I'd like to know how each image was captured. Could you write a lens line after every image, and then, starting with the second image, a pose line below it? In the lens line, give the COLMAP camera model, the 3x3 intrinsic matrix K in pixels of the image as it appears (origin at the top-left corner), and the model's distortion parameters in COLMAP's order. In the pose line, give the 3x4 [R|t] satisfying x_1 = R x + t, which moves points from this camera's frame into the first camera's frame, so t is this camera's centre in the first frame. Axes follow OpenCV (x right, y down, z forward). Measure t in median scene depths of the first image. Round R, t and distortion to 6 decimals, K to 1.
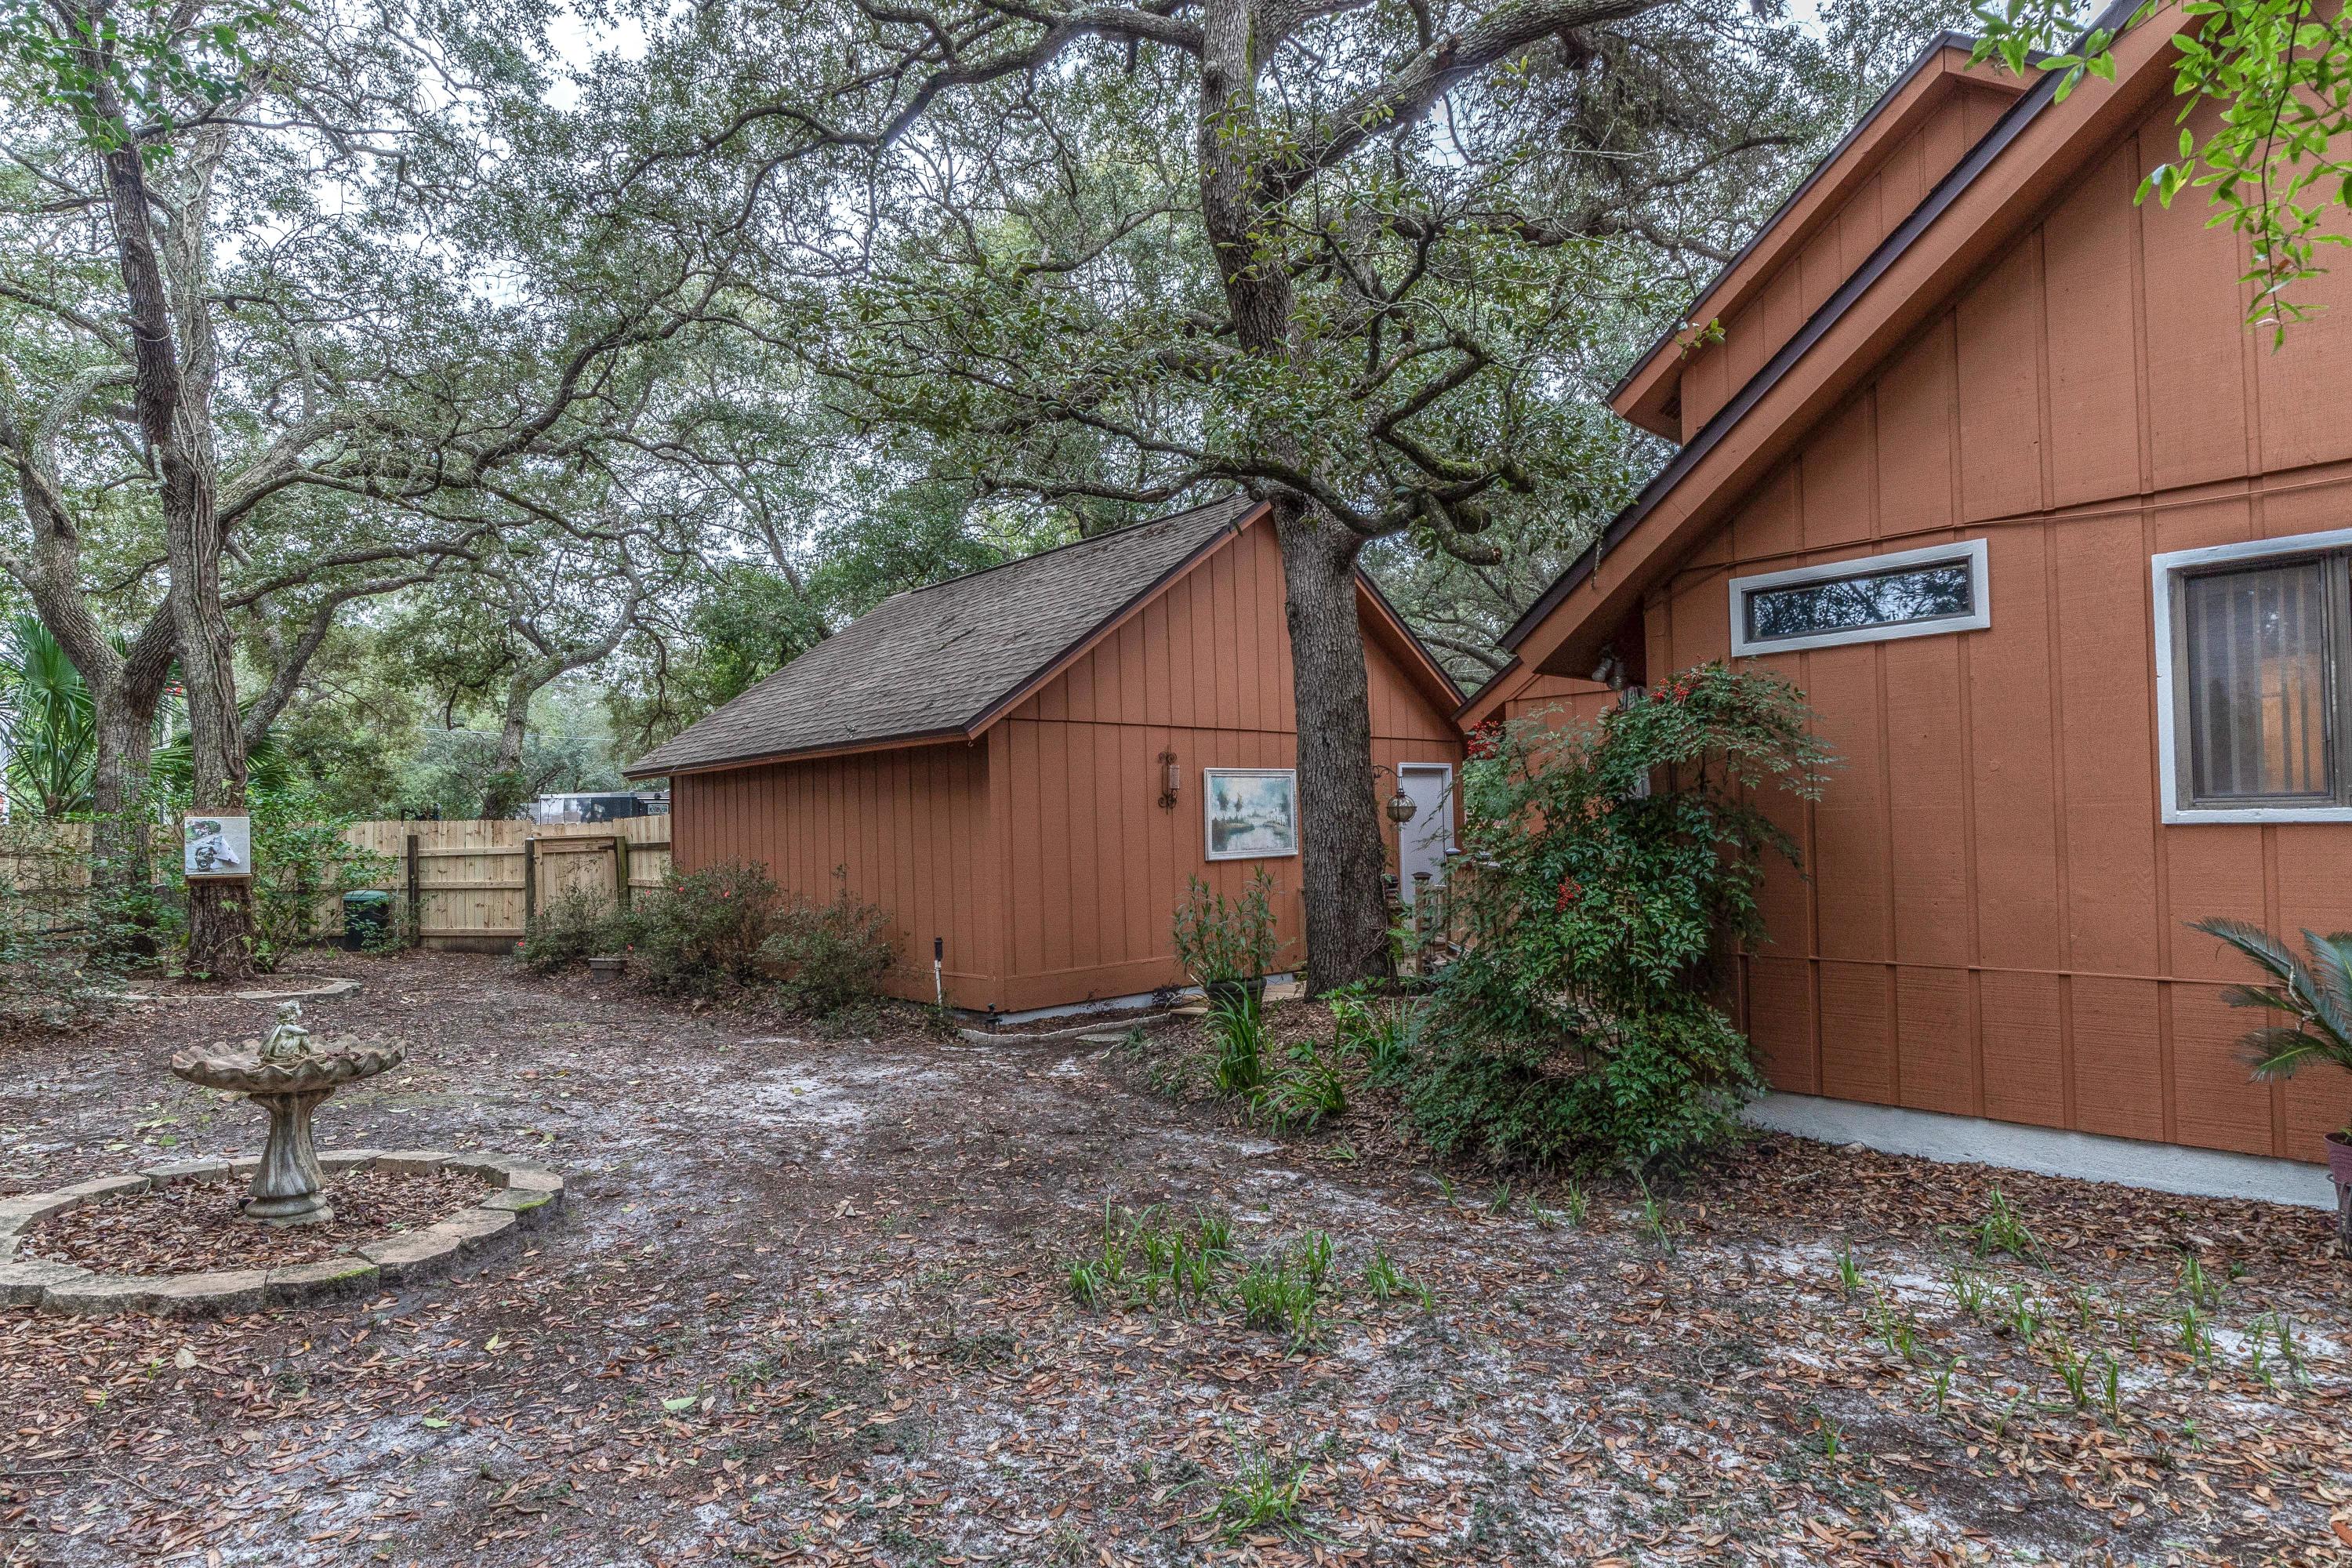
lens RADIAL K [[1220.7, 0, 1172.6], [0, 1220.7, 805.1], [0, 0, 1]] dist [-0.001326, -0.001480]
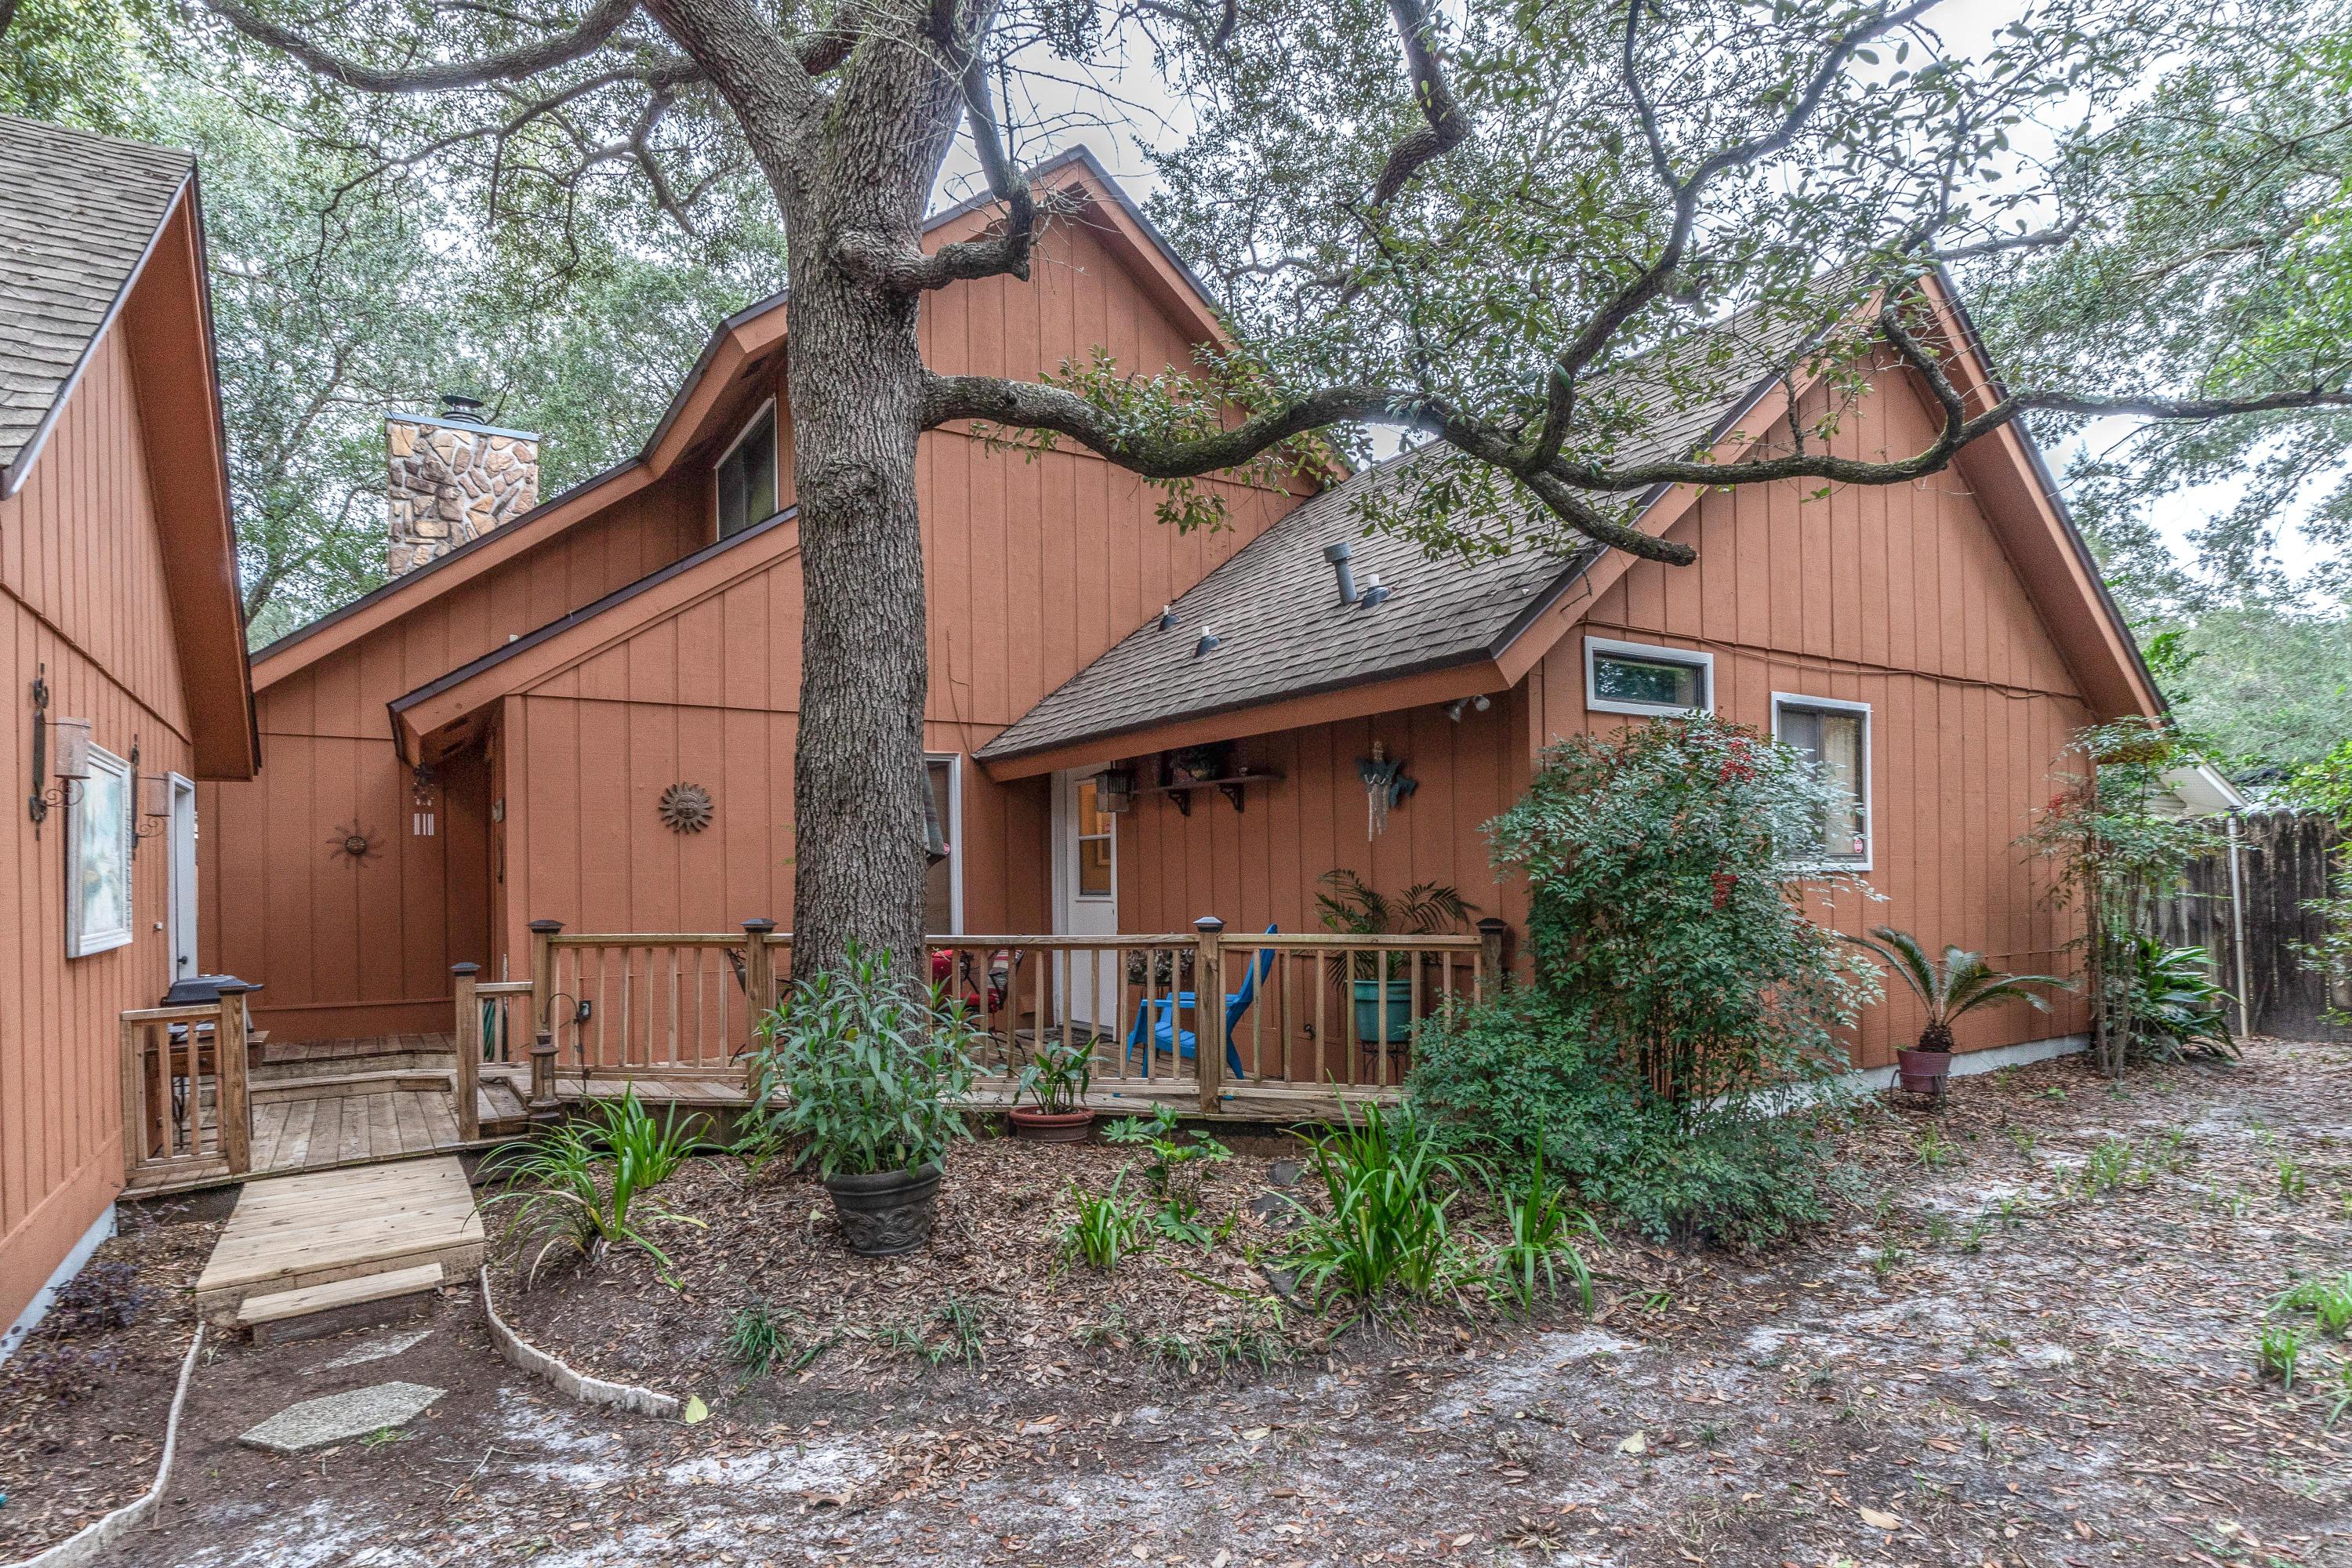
lens RADIAL K [[1306.0, 0, 1175.6], [0, 1306.0, 816.2], [0, 0, 1]] dist [-0.001265, -0.001677]
pose [[0.172538, 0.076838, 0.982001, -0.642086], [-0.005444, 0.997012, -0.077056, 0.054992], [-0.984988, 0.007949, 0.172441, 1.052549]]
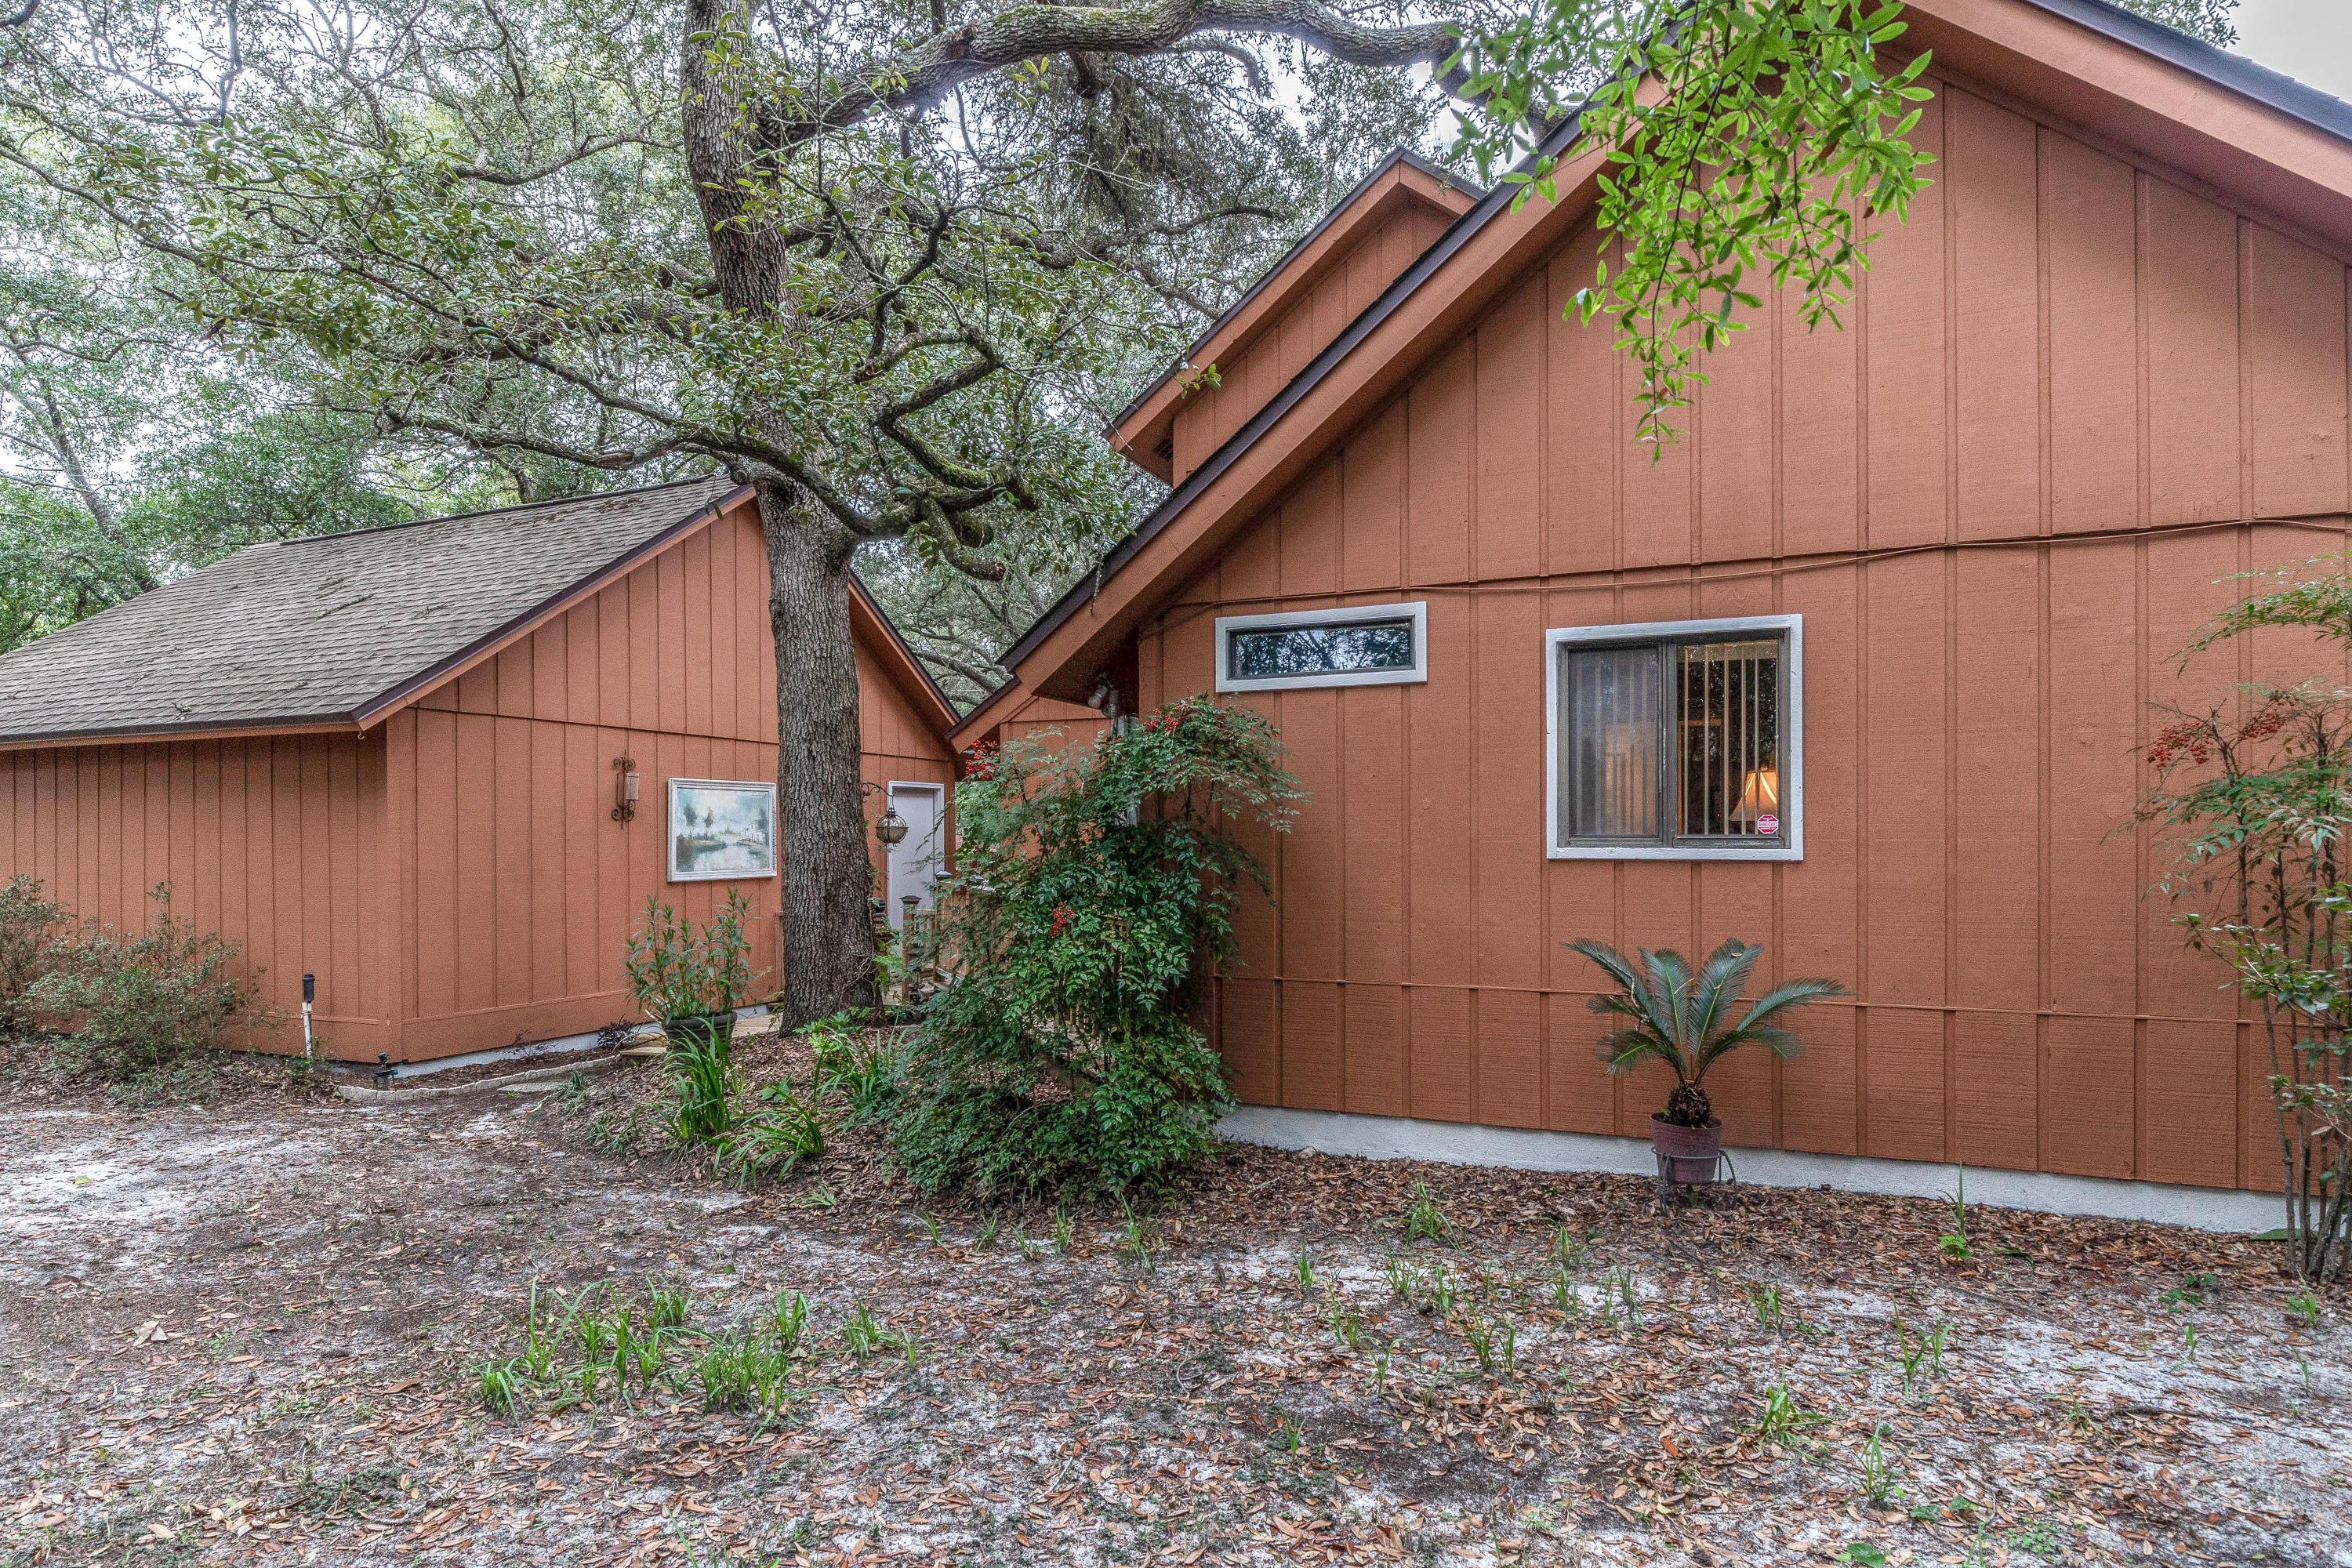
lens RADIAL K [[1236.2, 0, 1171.0], [0, 1236.2, 835.8], [0, 0, 1]] dist [-0.002939, -0.001623]
pose [[0.915381, 0.023384, 0.401909, 0.000063], [-0.026637, 0.999642, 0.002508, 0.000022], [-0.401706, -0.013001, 0.915676, 0.039723]]
